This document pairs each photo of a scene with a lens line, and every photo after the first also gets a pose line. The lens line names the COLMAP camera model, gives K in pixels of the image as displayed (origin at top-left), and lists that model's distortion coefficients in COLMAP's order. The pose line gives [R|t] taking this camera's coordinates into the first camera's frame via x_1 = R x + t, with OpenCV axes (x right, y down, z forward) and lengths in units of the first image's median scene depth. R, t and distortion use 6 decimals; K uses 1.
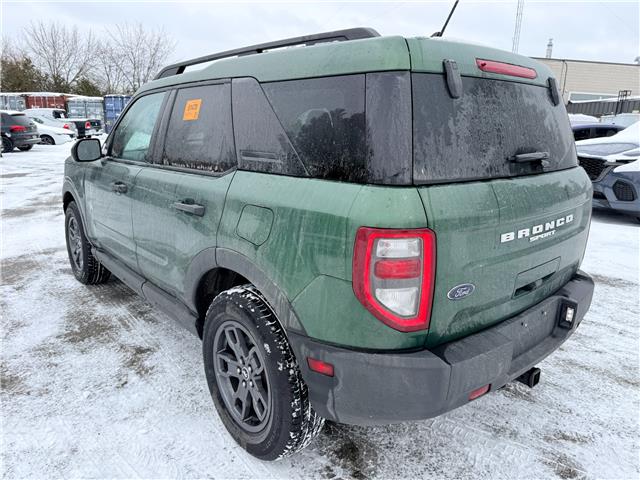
lens RADIAL K [[468.4, 0, 327.2], [0, 468.4, 239.2], [0, 0, 1]] dist [0.007115, -0.002748]
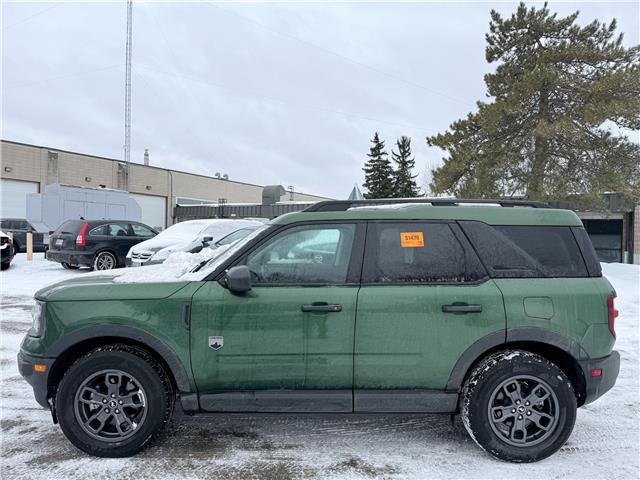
lens RADIAL K [[468.4, 0, 327.2], [0, 468.4, 239.2], [0, 0, 1]] dist [0.007115, -0.002748]
pose [[0.619430, -0.026005, 0.784621, -1.086088], [0.181401, 0.977145, -0.110823, -0.124262], [-0.763807, 0.210978, 0.609990, 0.270769]]
